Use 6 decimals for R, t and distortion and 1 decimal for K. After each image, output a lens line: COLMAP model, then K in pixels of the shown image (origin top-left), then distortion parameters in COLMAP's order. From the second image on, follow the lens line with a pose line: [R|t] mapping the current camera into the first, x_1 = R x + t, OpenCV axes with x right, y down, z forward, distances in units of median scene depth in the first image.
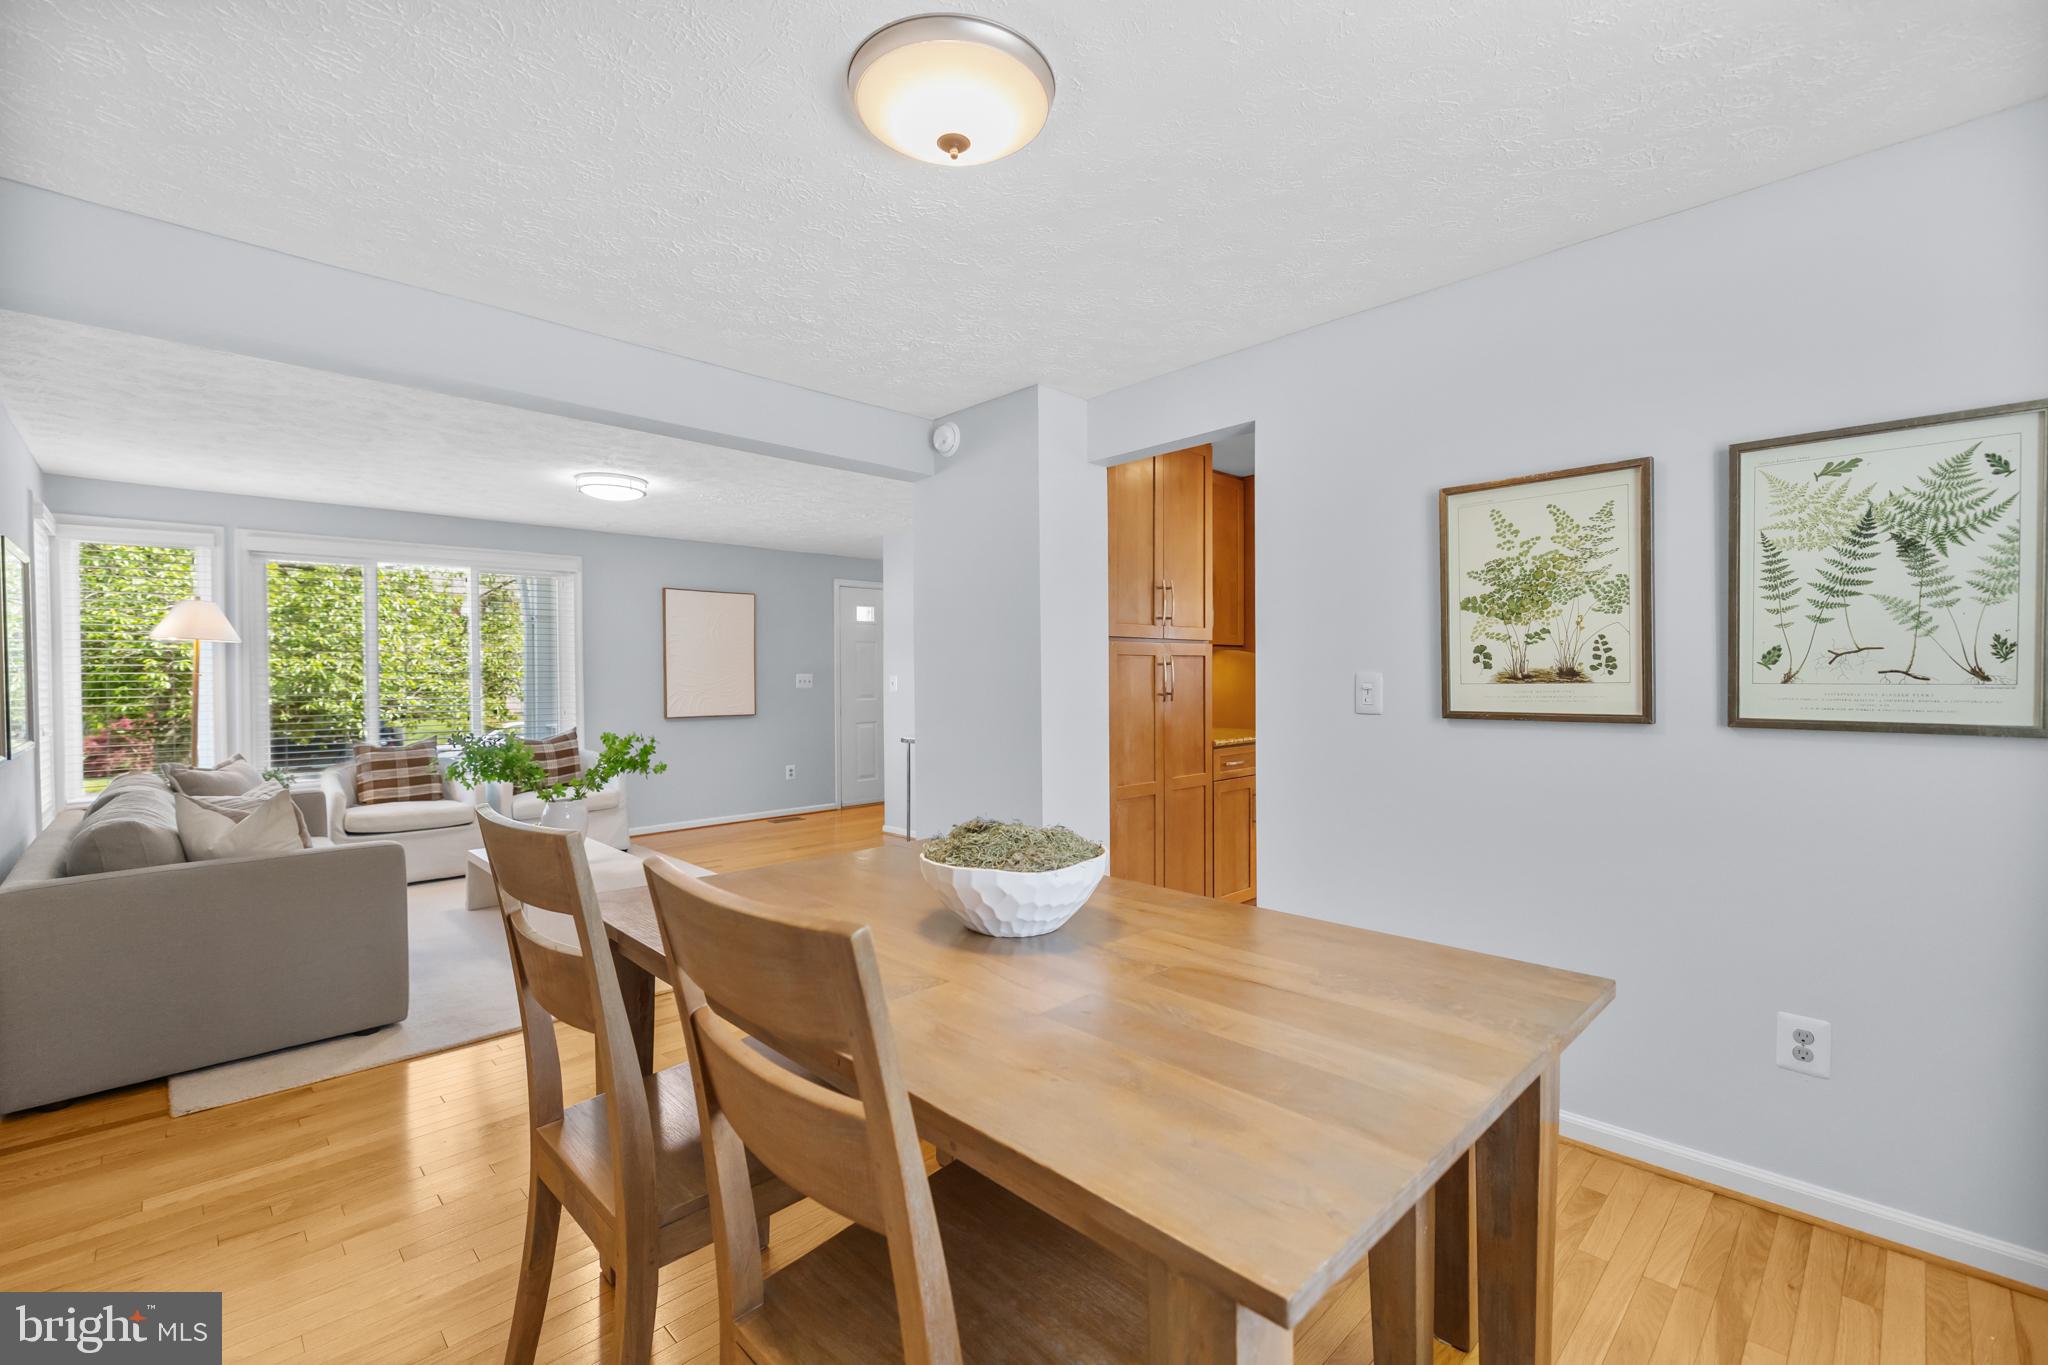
lens RADIAL K [[879.8, 0, 1020.0], [0, 879.8, 682.0], [0, 0, 1]] dist [0.005055, -0.001187]
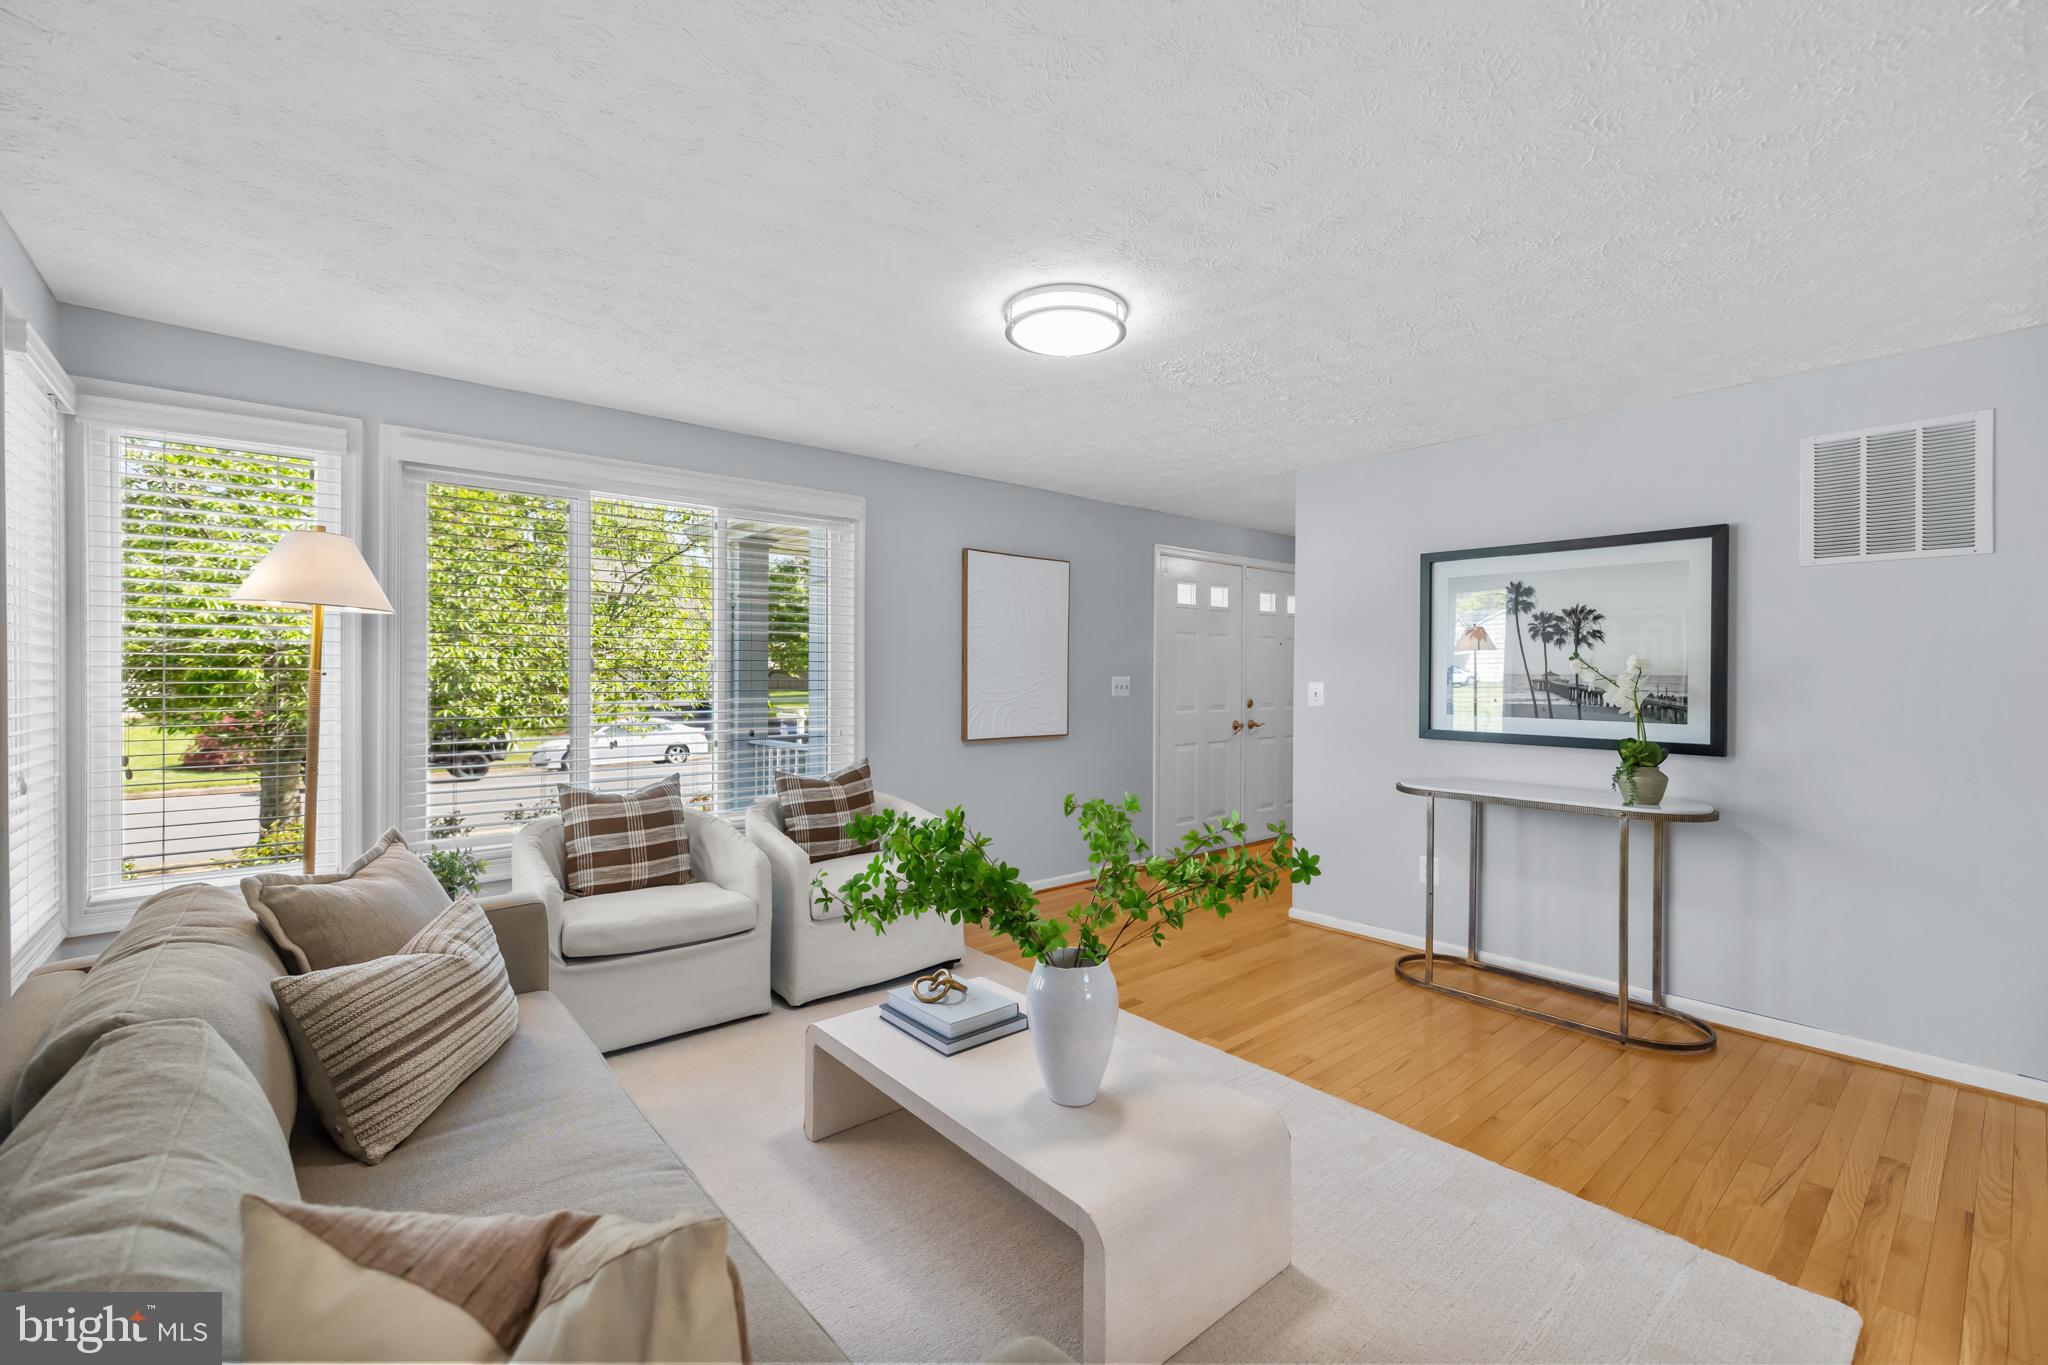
lens RADIAL K [[879.8, 0, 1030.4], [0, 879.8, 676.8], [0, 0, 1]] dist [0.005055, -0.001187]
pose [[0.997864, 0.012101, -0.064188, -0.398331], [-0.012376, 0.999916, -0.003882, -0.007712], [0.064136, 0.004668, 0.997930, 0.422370]]
